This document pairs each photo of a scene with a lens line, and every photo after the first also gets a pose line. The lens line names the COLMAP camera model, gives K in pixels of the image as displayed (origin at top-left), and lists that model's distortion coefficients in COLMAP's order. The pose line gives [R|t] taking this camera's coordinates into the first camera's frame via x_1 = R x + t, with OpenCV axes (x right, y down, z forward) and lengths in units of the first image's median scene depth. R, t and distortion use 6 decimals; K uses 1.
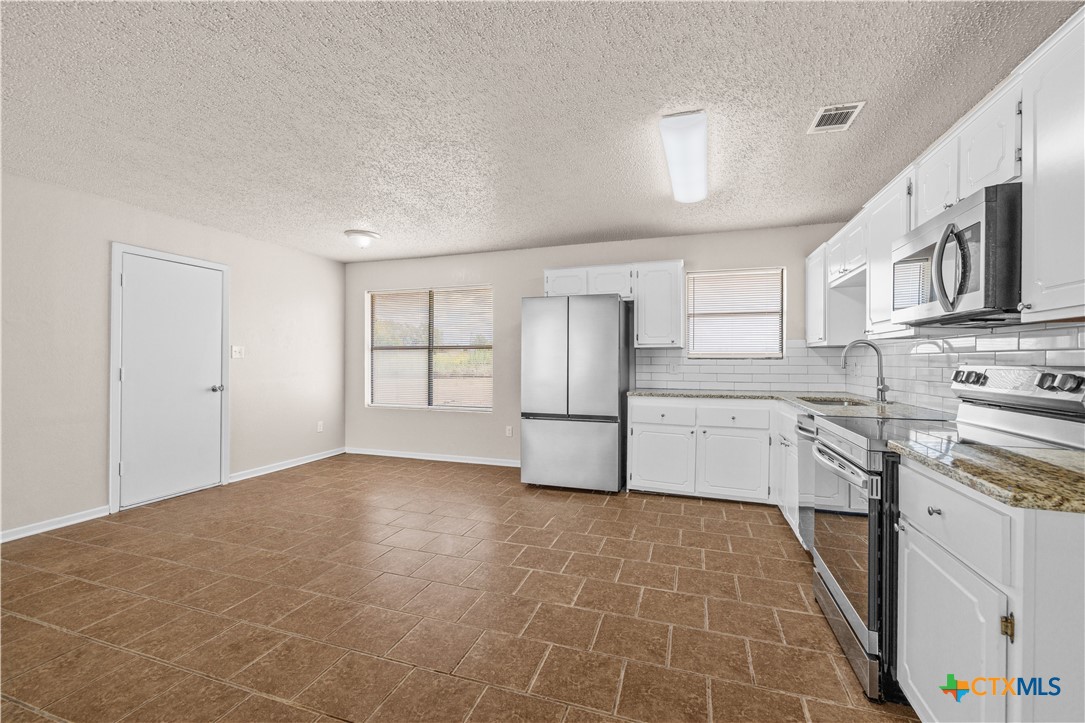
lens RADIAL K [[457.8, 0, 534.0], [0, 457.8, 359.1], [0, 0, 1]] dist [0.004108, -0.000646]
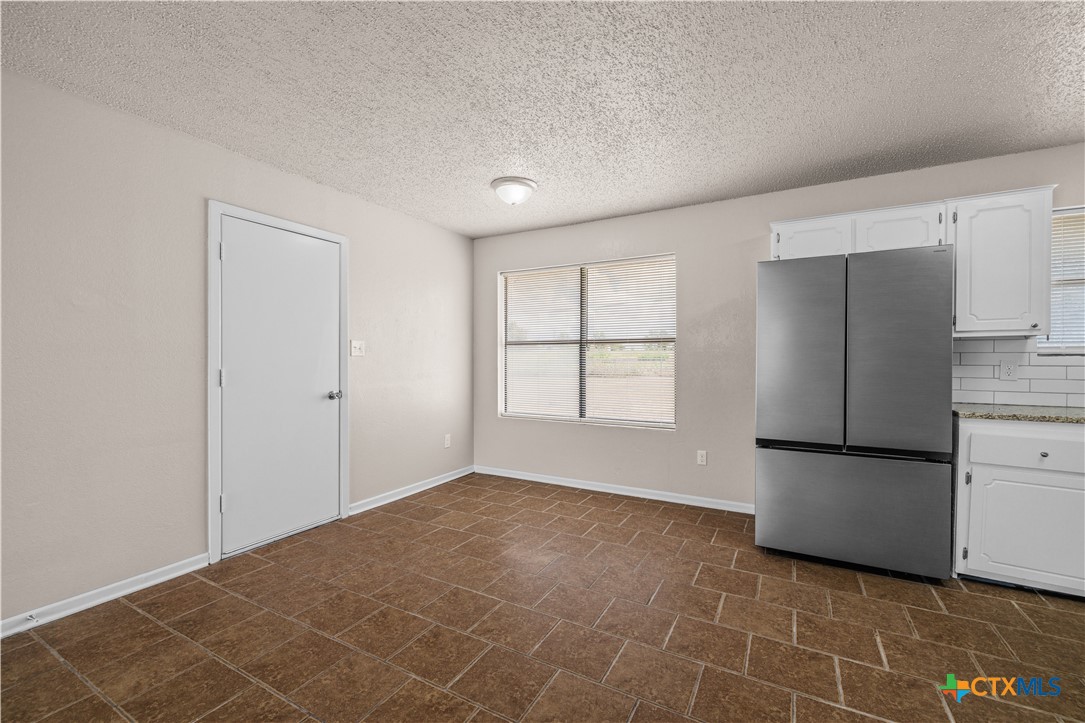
lens RADIAL K [[457.8, 0, 532.2], [0, 457.8, 363.6], [0, 0, 1]] dist [0.004108, -0.000646]
pose [[0.983821, 0.001065, -0.179152, -0.260956], [0.001405, 0.999906, 0.013661, 0.000646], [0.179150, -0.013692, 0.983726, 0.348006]]
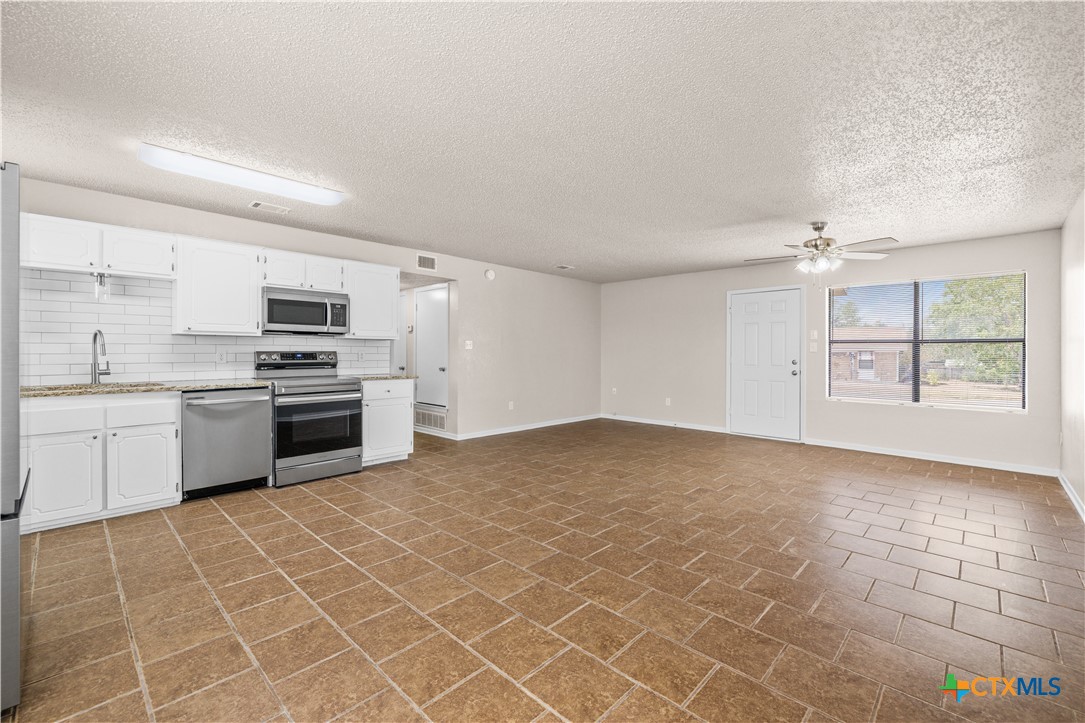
lens RADIAL K [[457.8, 0, 536.6], [0, 457.8, 352.2], [0, 0, 1]] dist [0.004108, -0.000646]
pose [[-0.906537, -0.005513, 0.422091, -0.606994], [-0.005752, 0.999983, 0.000709, 0.003824], [-0.422087, -0.001785, -0.906553, 1.328029]]
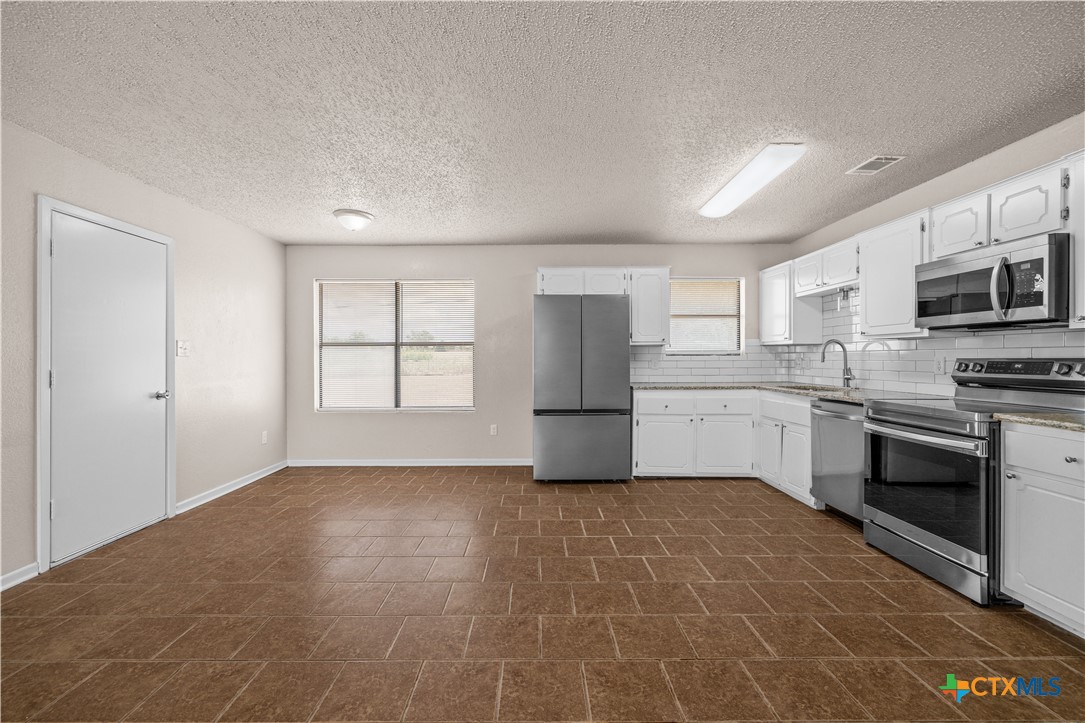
lens RADIAL K [[457.8, 0, 534.2], [0, 457.8, 357.2], [0, 0, 1]] dist [0.004108, -0.000646]
pose [[0.944172, -0.004453, 0.329424, -0.410219], [0.003971, 0.999990, 0.002135, 0.000709], [-0.329430, -0.000708, 0.944180, 0.067502]]
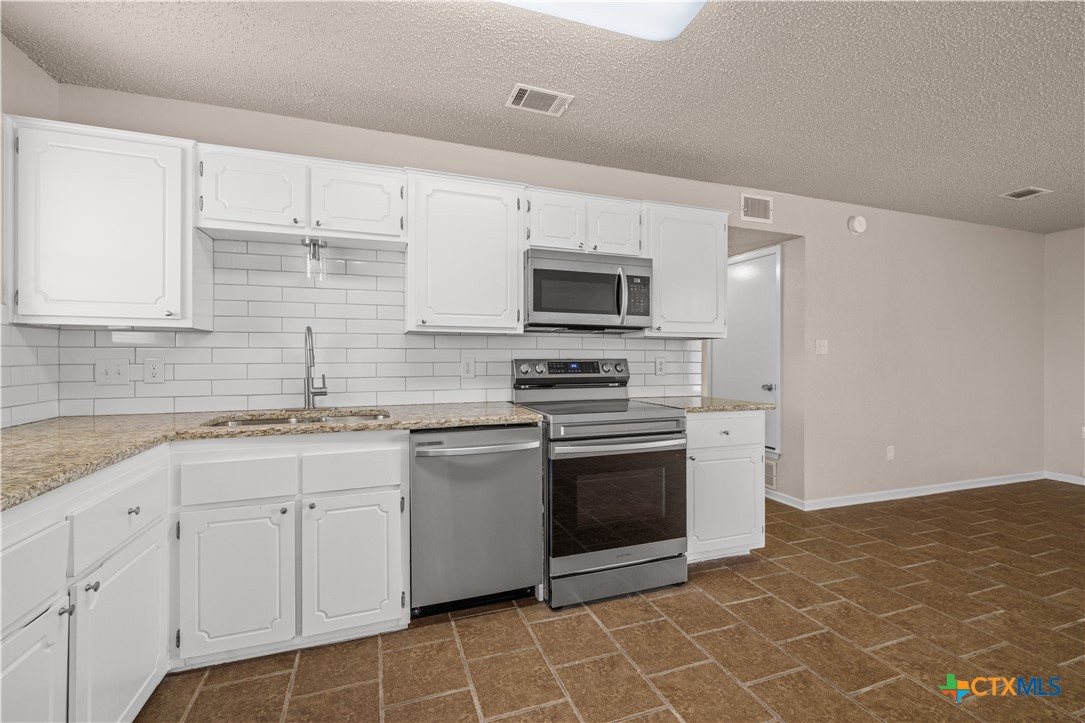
lens RADIAL K [[457.8, 0, 535.6], [0, 457.8, 362.4], [0, 0, 1]] dist [0.004108, -0.000646]
pose [[-0.625798, -0.013205, 0.779873, -0.051649], [-0.004509, 0.999901, 0.013312, 0.002169], [-0.779972, 0.004814, -0.625796, 0.997451]]
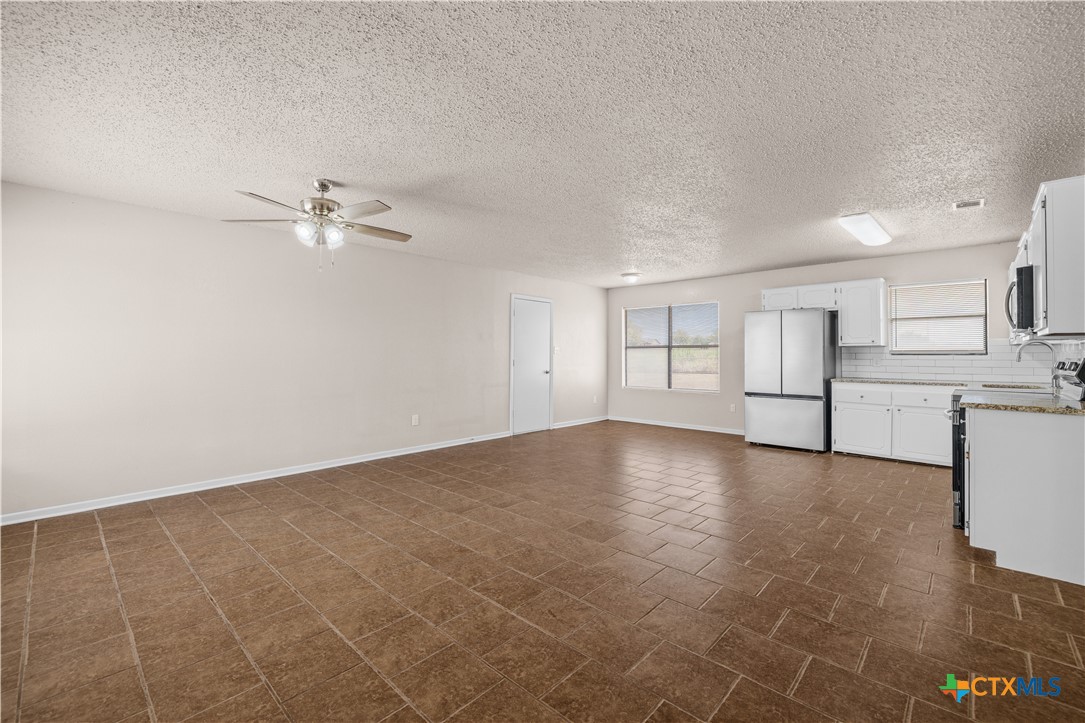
lens RADIAL K [[457.8, 0, 533.7], [0, 457.8, 349.2], [0, 0, 1]] dist [0.004108, -0.000646]
pose [[0.911123, -0.005105, -0.412104, -0.043894], [-0.000552, 0.999907, -0.013606, 0.002609], [0.412135, 0.012624, 0.911035, -0.672282]]
